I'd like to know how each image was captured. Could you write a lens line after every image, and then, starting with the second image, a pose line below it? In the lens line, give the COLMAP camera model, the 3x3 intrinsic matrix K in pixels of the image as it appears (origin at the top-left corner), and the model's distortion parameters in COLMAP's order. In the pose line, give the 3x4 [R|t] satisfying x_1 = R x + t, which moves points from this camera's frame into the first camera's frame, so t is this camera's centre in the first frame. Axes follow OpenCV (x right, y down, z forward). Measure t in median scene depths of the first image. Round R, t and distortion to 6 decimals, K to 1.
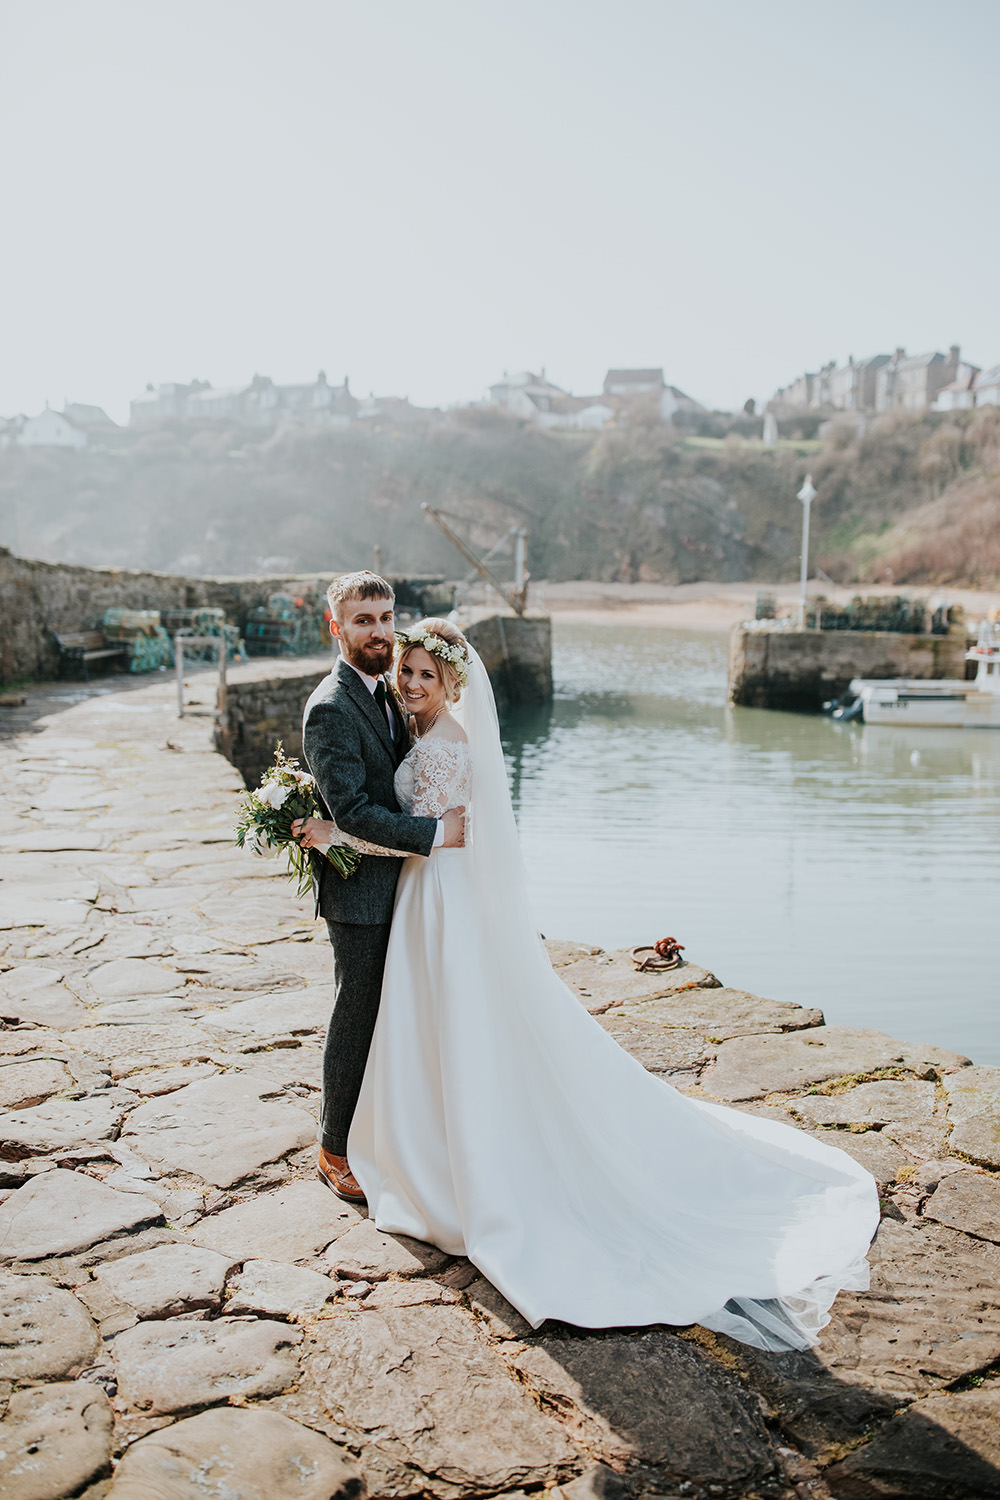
lens RADIAL K [[1417.7, 0, 500.0], [0, 1417.7, 750.0], [0, 0, 1]] dist [-0.011920, -0.011848]
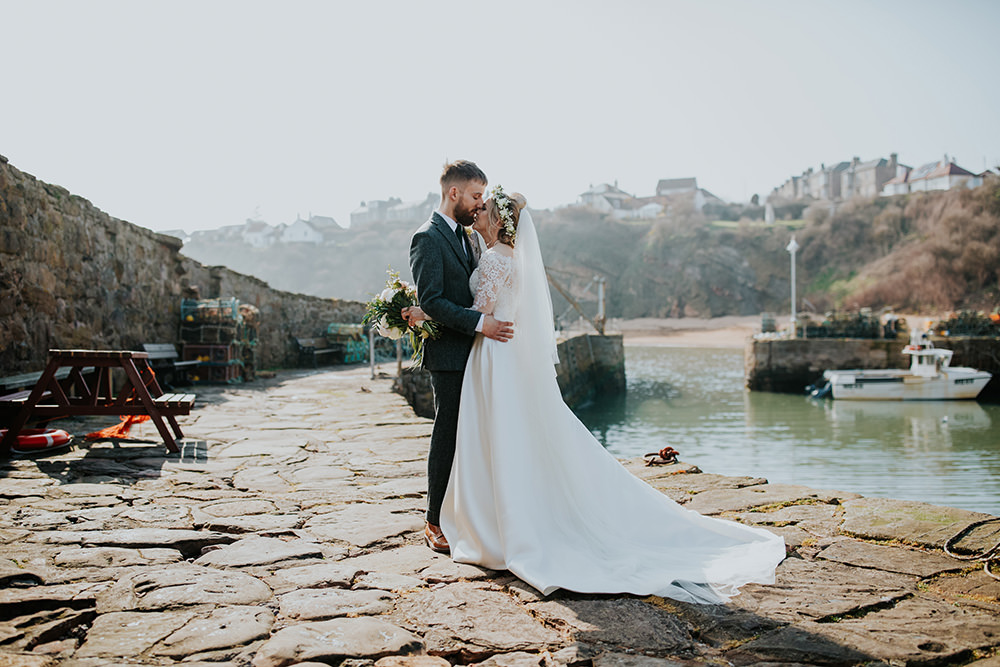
lens RADIAL K [[945.1, 0, 500.0], [0, 945.1, 333.5], [0, 0, 1]] dist [-0.011920, -0.011848]
pose [[0.994871, -0.026784, -0.097544, 0.004720], [0.015988, 0.993822, -0.109824, 0.013563], [0.099883, 0.107701, 0.989153, -0.003536]]
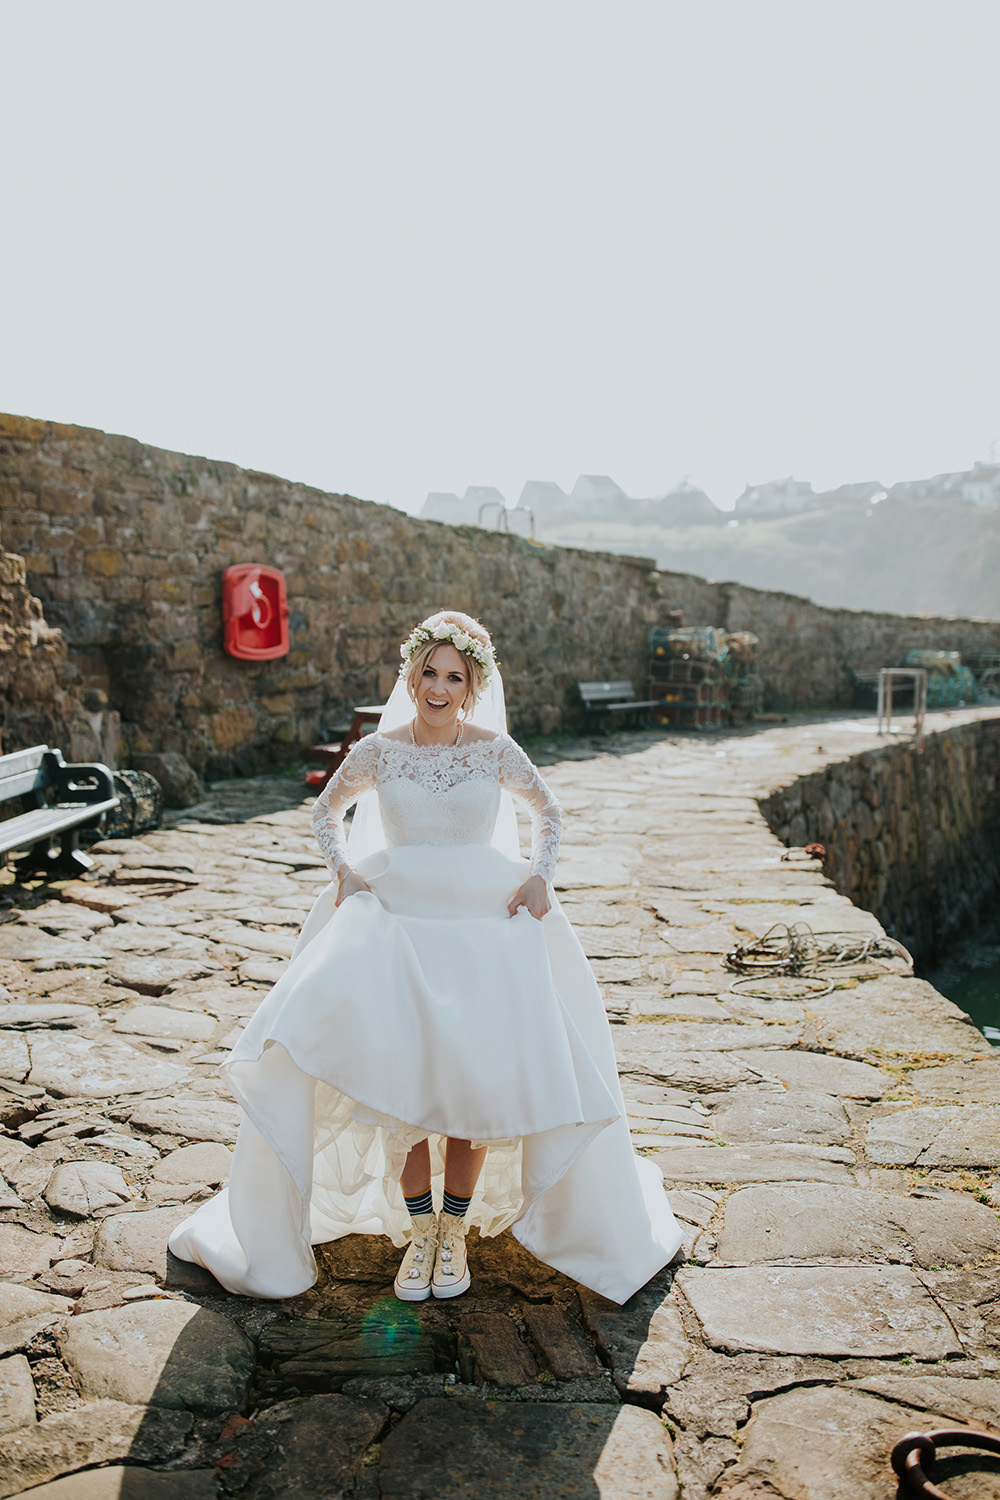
lens RADIAL K [[1396.1, 0, 496.1], [0, 1396.1, 794.2], [0, 0, 1]] dist [0.005753, -0.022112]
pose [[0.765156, 0.077787, -0.639128, 0.095331], [-0.078979, 0.996518, 0.026731, 0.006705], [0.638982, 0.030024, 0.768635, -0.042633]]
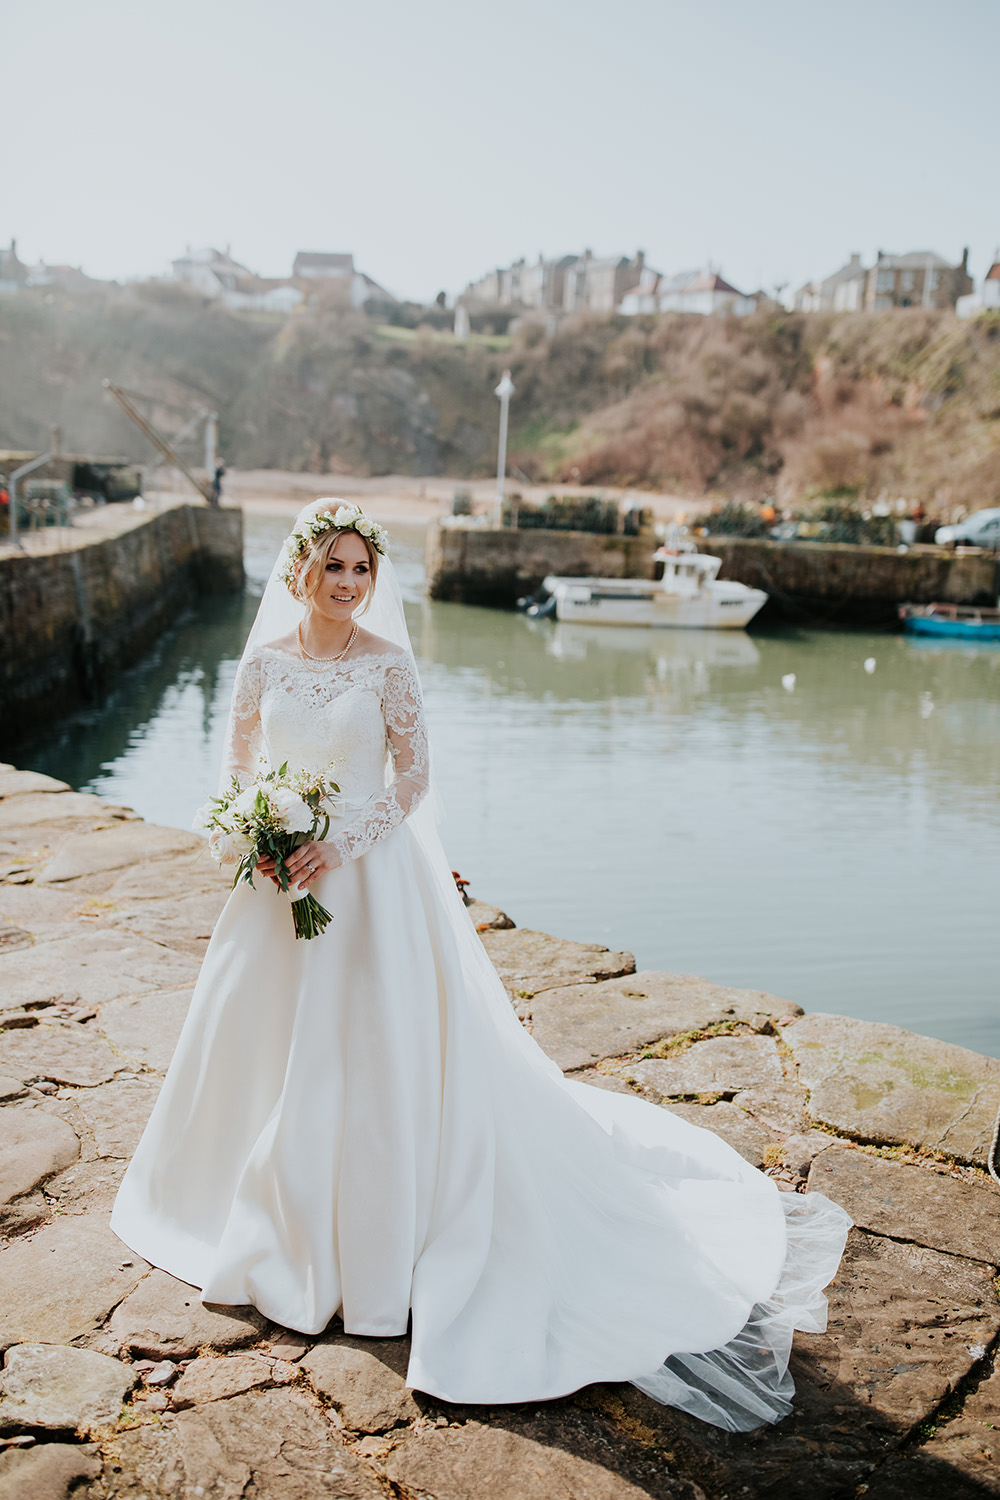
lens RADIAL K [[1417.7, 0, 500.0], [0, 1417.7, 750.0], [0, 0, 1]] dist [-0.011920, -0.011848]
pose [[0.975933, -0.006656, 0.217968, -0.005285], [-0.009515, 0.997283, 0.073052, -0.001203], [-0.217861, -0.073368, 0.973218, 0.014141]]
